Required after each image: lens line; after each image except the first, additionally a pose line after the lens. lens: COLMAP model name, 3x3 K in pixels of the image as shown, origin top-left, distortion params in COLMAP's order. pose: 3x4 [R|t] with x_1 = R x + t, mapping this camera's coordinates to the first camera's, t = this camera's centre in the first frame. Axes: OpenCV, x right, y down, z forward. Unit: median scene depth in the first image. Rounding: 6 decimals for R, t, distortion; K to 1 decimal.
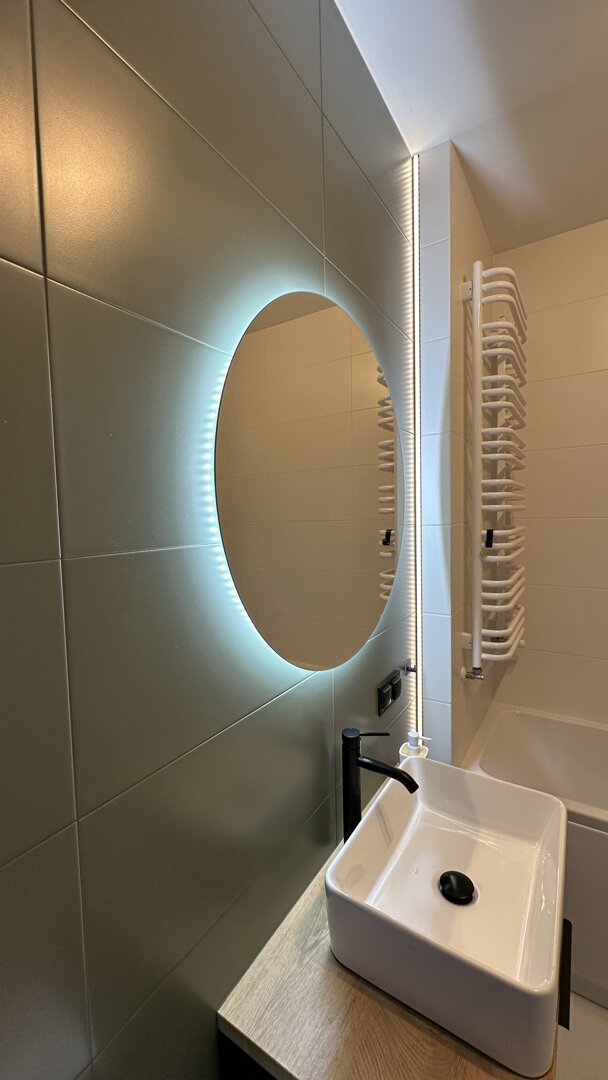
lens RADIAL K [[430.2, 0, 304.0], [0, 430.2, 540.0], [0, 0, 1]] dist [-0.001400, 0.000013]
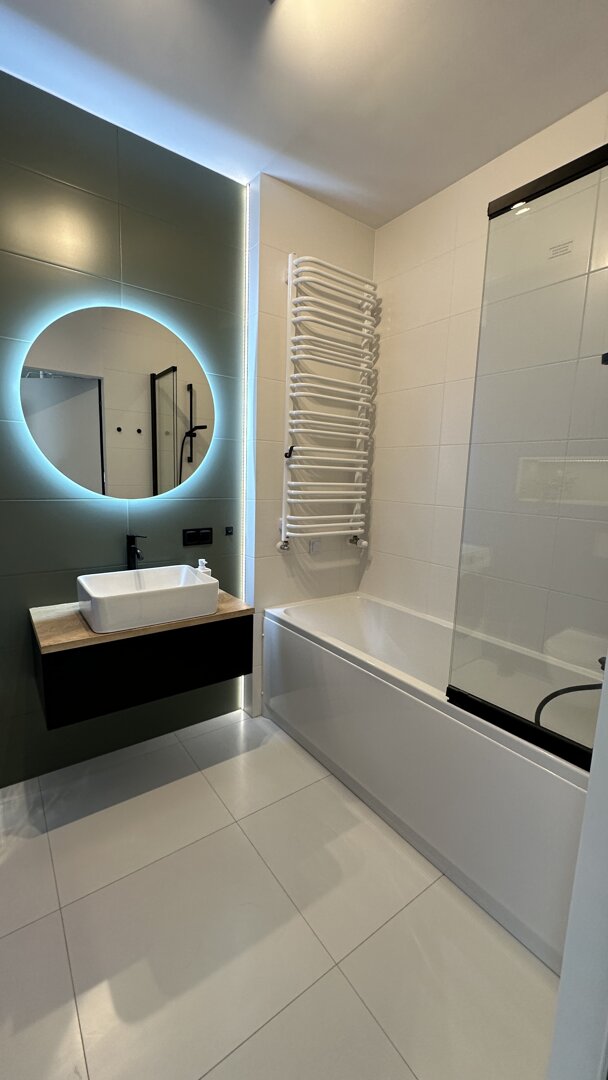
lens RADIAL K [[431.4, 0, 305.0], [0, 431.4, 539.5], [0, 0, 1]] dist [-0.002344, 0.000096]
pose [[0.933024, 0.106263, -0.343765, 1.000204], [-0.076040, 0.992050, 0.100274, 0.140039], [0.351687, -0.067418, 0.933687, -0.366258]]
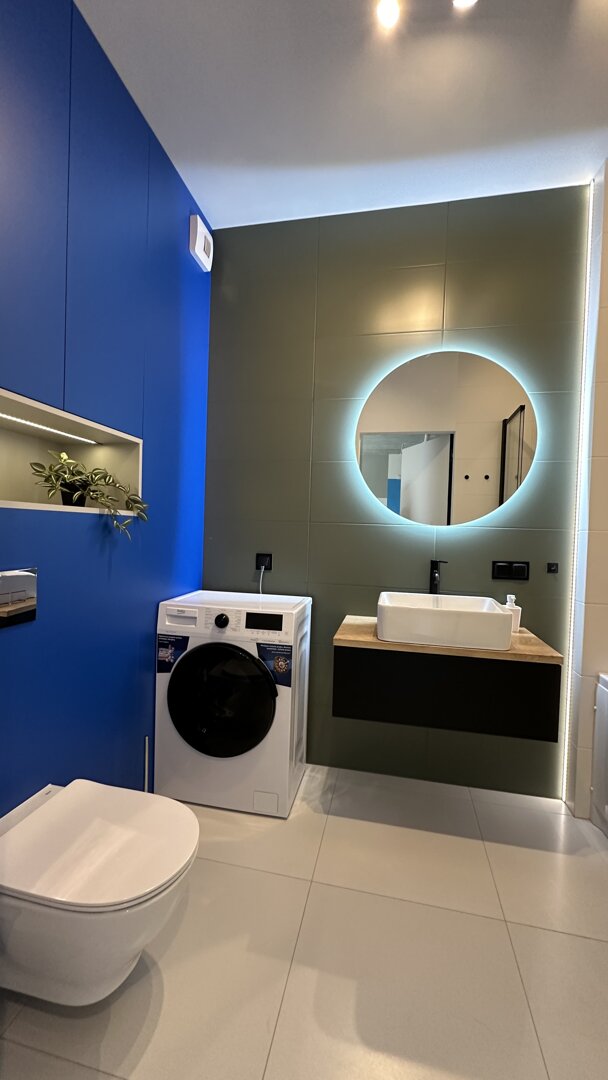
lens RADIAL K [[430.2, 0, 304.0], [0, 430.2, 540.0], [0, 0, 1]] dist [-0.001400, 0.000013]
pose [[0.354439, 0.057750, -0.933294, 1.149251], [-0.097064, 0.994971, 0.024704, 0.239203], [0.930028, 0.081834, 0.358263, -0.191908]]
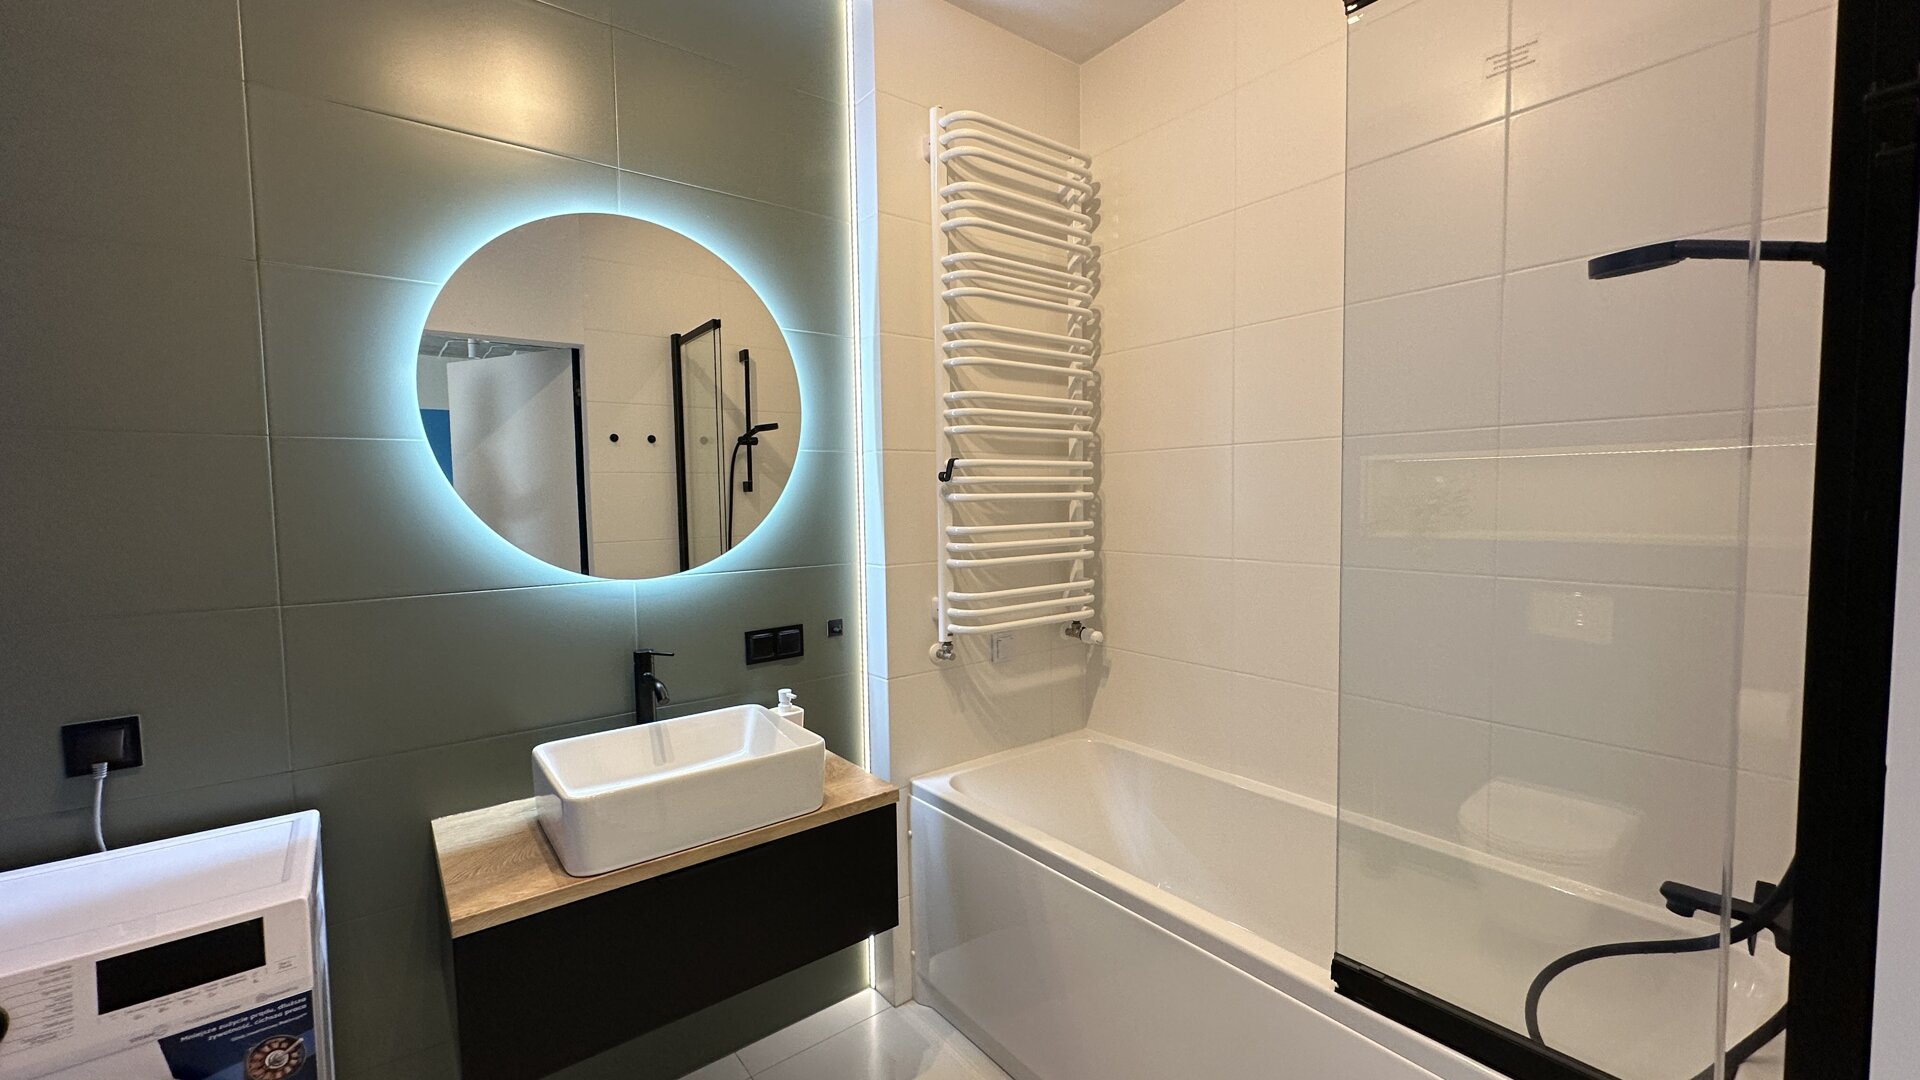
lens RADIAL K [[764.8, 0, 961.2], [0, 764.8, 540.8], [0, 0, 1]] dist [-0.001400, 0.000013]
pose [[0.943048, 0.029887, -0.331311, 0.889700], [-0.027726, 0.999552, 0.011249, 0.104610], [0.331499, -0.001422, 0.943455, -0.260323]]
